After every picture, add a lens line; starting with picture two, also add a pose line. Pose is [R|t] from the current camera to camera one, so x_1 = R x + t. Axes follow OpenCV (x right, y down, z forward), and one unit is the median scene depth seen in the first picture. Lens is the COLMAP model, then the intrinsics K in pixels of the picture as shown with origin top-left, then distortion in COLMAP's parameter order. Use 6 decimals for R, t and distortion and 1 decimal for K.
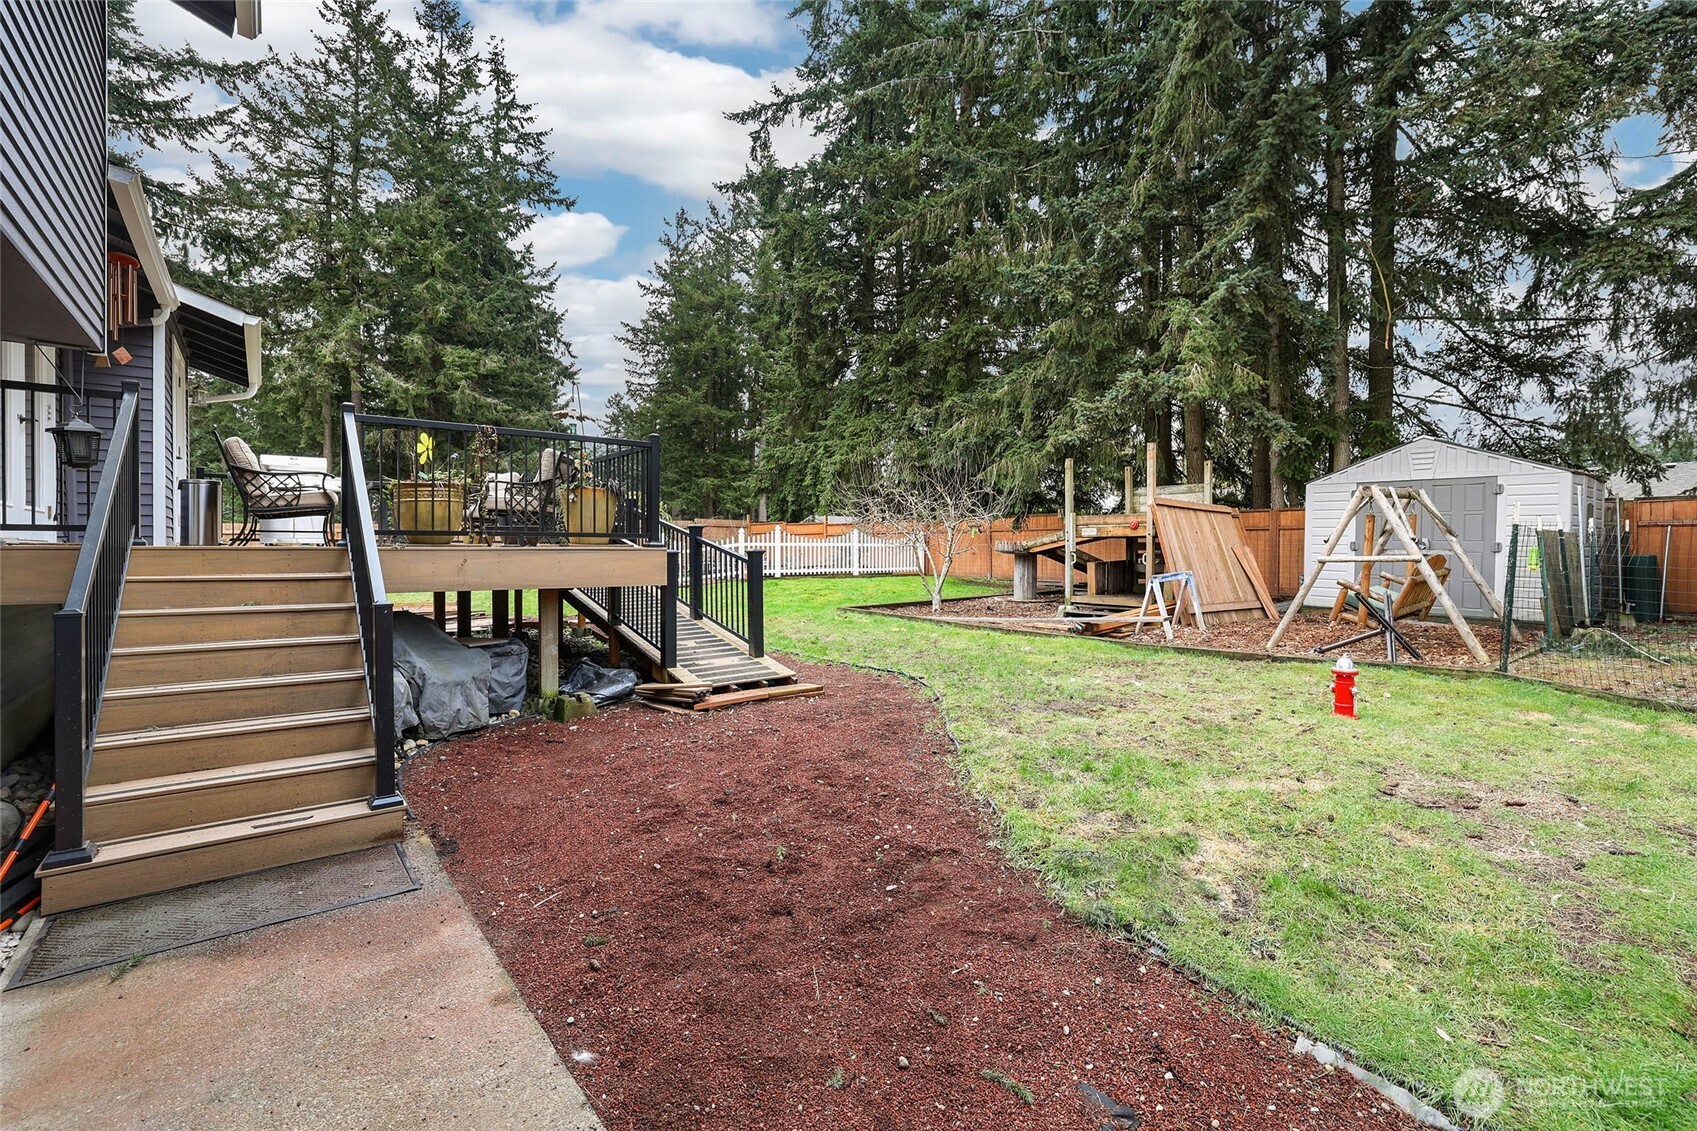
lens RADIAL K [[729.2, 0, 848.5], [0, 729.2, 565.5], [0, 0, 1]] dist [-0.000968, -0.000396]
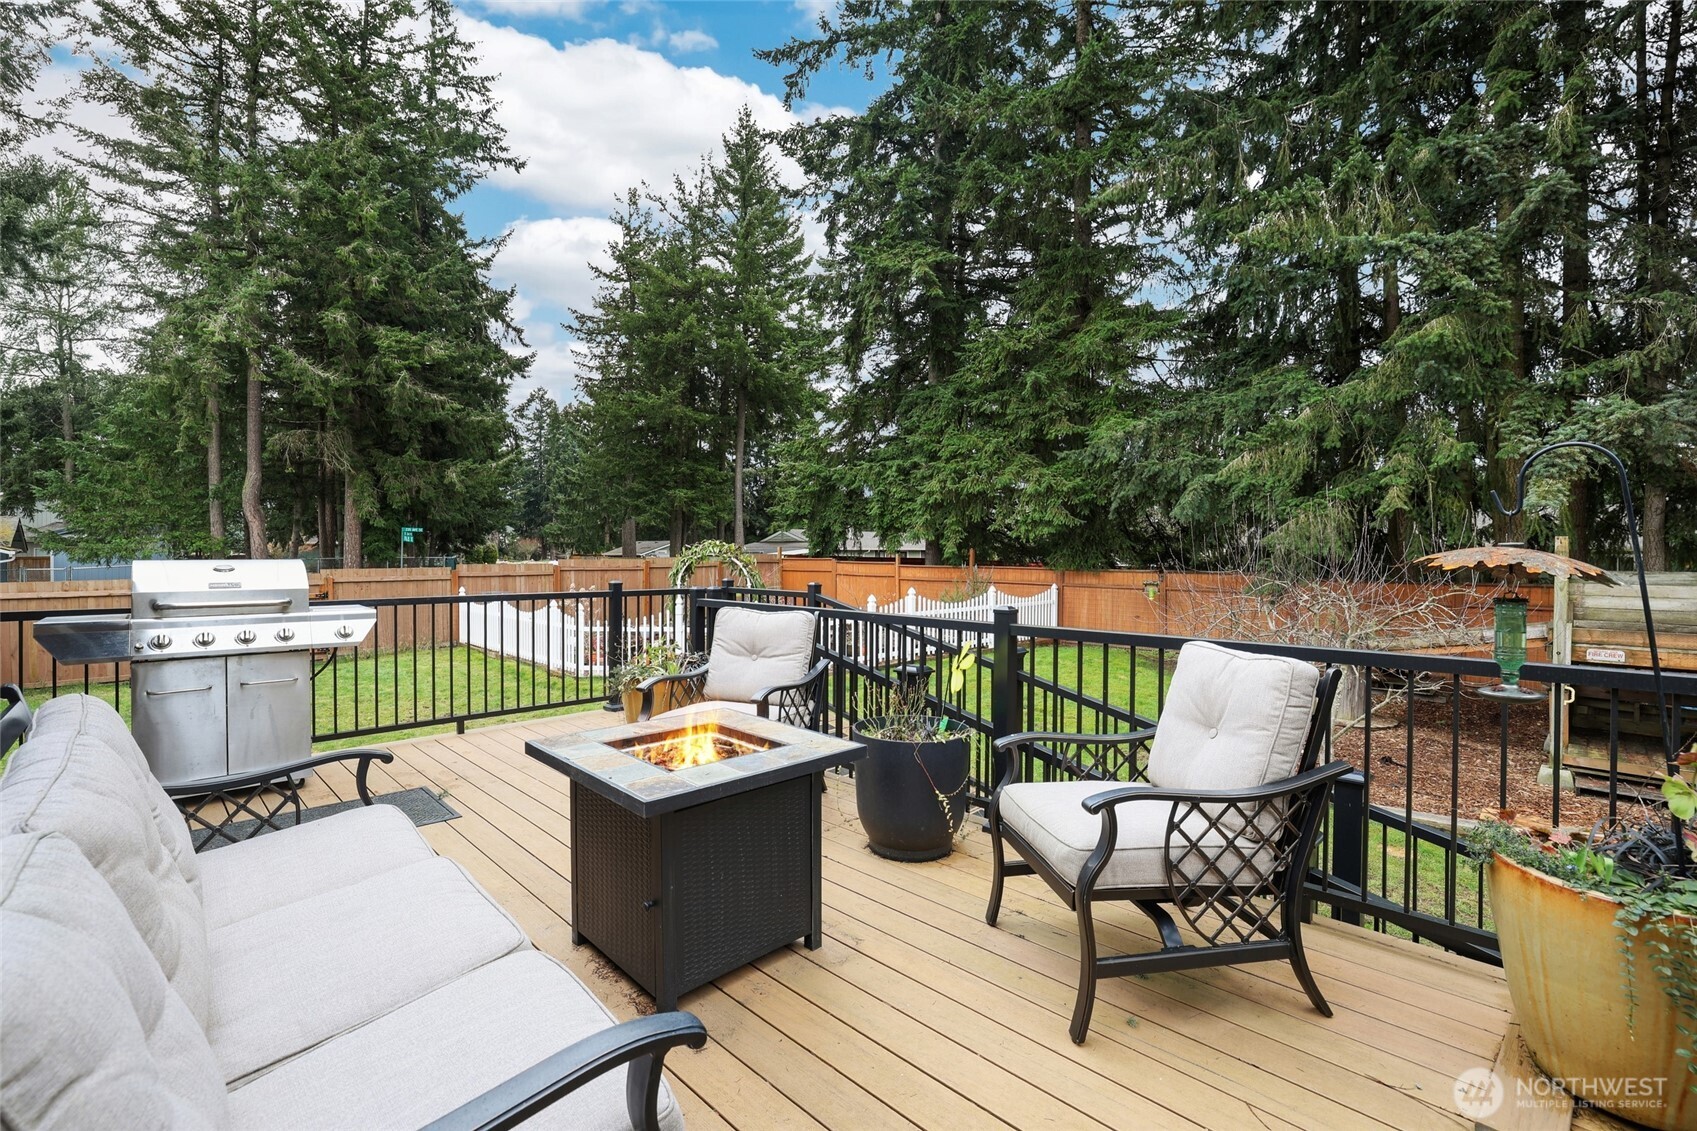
lens RADIAL K [[738.7, 0, 848.5], [0, 738.7, 565.5], [0, 0, 1]] dist [0.000703, 0.000790]
pose [[0.994758, 0.002061, 0.102236, -0.120409], [-0.001830, 0.999996, -0.002350, -0.039364], [-0.102241, 0.002150, 0.994757, 0.144684]]
